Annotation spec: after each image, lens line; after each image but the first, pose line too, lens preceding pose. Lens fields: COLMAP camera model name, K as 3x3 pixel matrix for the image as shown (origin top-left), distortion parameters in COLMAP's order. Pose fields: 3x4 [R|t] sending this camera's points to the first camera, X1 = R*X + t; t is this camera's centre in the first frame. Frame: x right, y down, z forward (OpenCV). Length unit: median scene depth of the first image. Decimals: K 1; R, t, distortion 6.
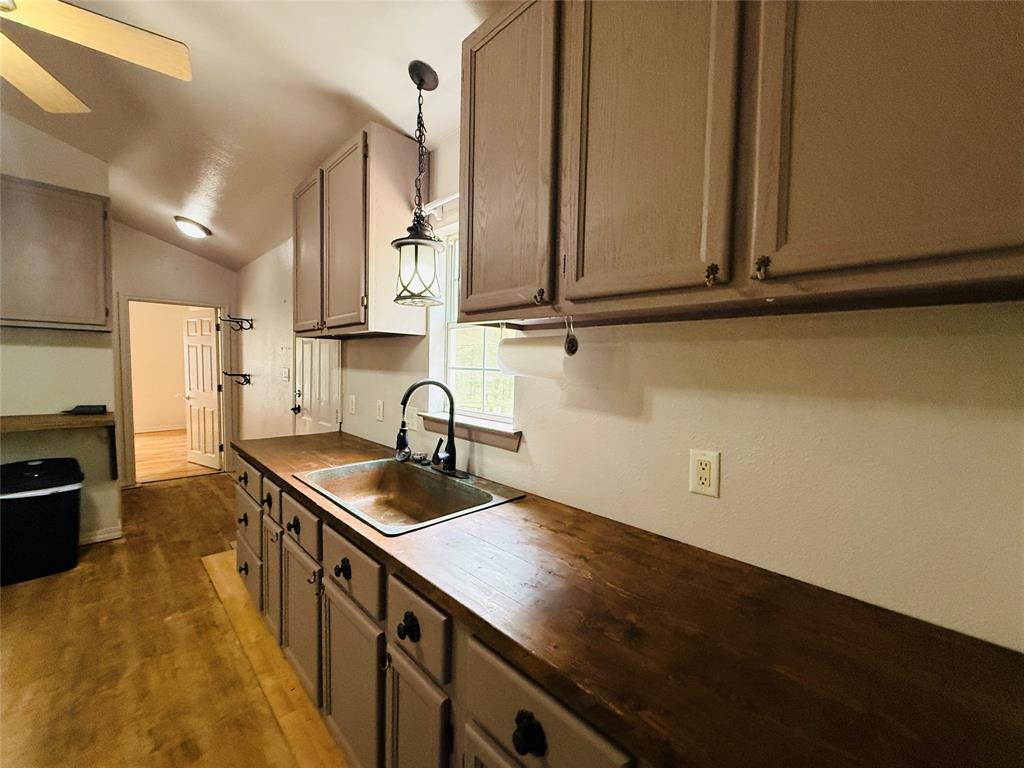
lens RADIAL K [[407.0, 0, 510.4], [0, 407.0, 385.3], [0, 0, 1]] dist [-0.000937, 0.000074]
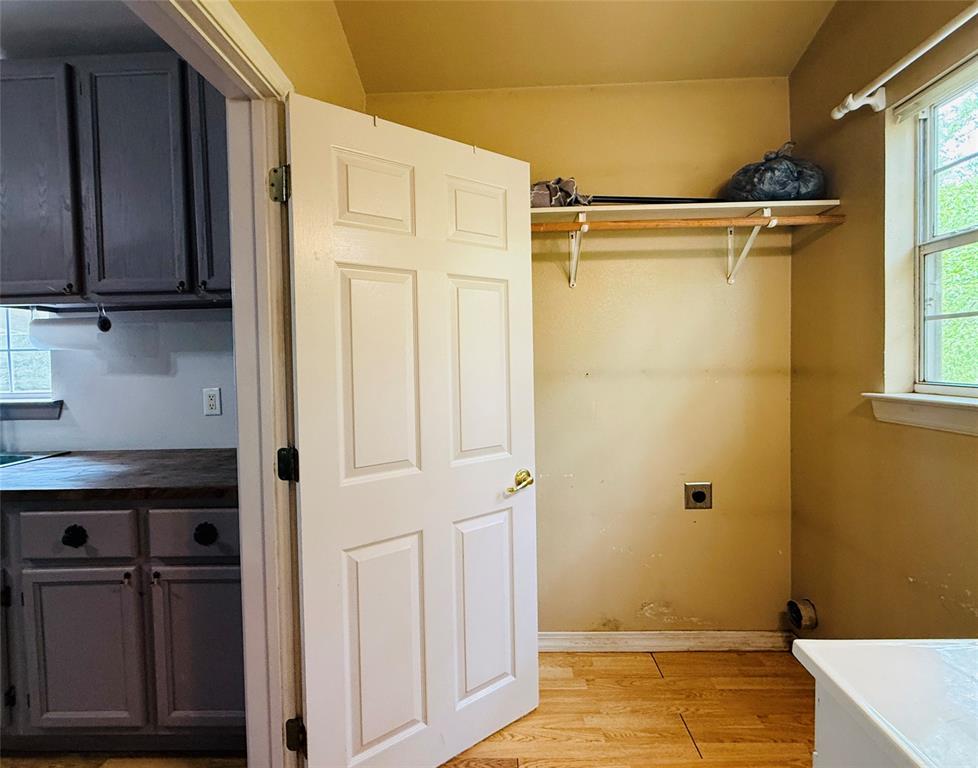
lens RADIAL K [[463.0, 0, 492.8], [0, 463.0, 373.0], [0, 0, 1]] dist [-0.000319, -0.001263]
pose [[0.718296, -0.059258, 0.693209, -0.001222], [0.072250, 0.997332, 0.010391, 0.147555], [-0.691976, 0.042621, 0.720662, -1.048468]]
